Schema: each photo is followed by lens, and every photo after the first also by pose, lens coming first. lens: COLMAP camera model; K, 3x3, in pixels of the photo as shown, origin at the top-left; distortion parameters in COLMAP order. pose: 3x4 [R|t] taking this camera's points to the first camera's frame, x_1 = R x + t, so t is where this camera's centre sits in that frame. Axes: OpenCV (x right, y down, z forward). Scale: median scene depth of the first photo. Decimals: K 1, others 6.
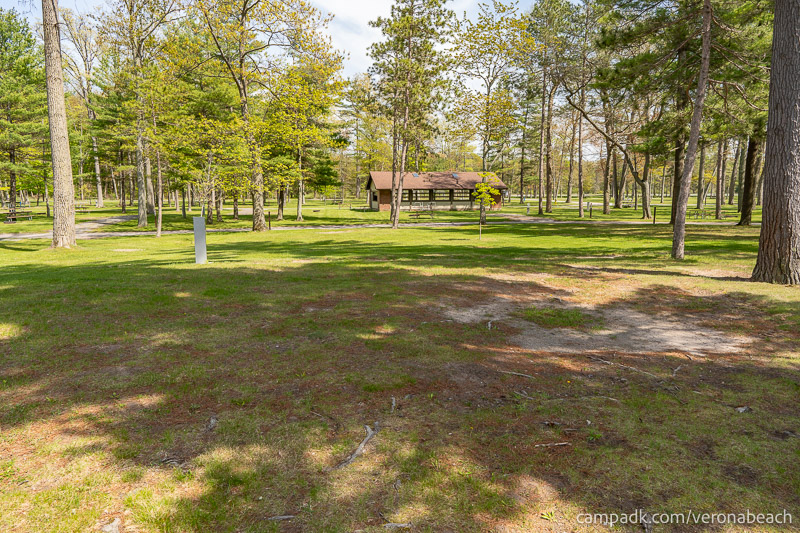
lens RADIAL K [[542.8, 0, 396.1], [0, 542.8, 265.4], [0, 0, 1]] dist [0.002982, 0.002216]
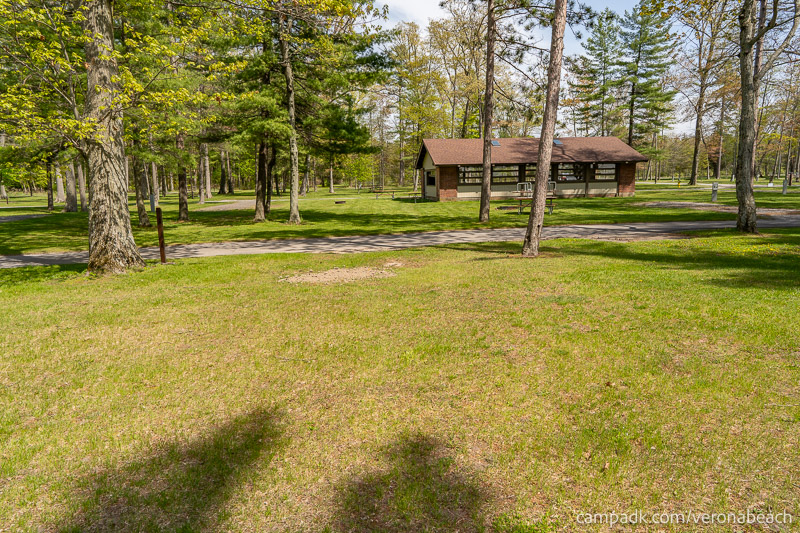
lens RADIAL K [[542.8, 0, 396.1], [0, 542.8, 265.4], [0, 0, 1]] dist [0.002982, 0.002216]
pose [[0.996894, -0.006769, -0.078461, -0.031413], [0.008249, 0.999794, 0.018557, -0.036875], [0.078319, -0.019146, 0.996744, 0.364349]]
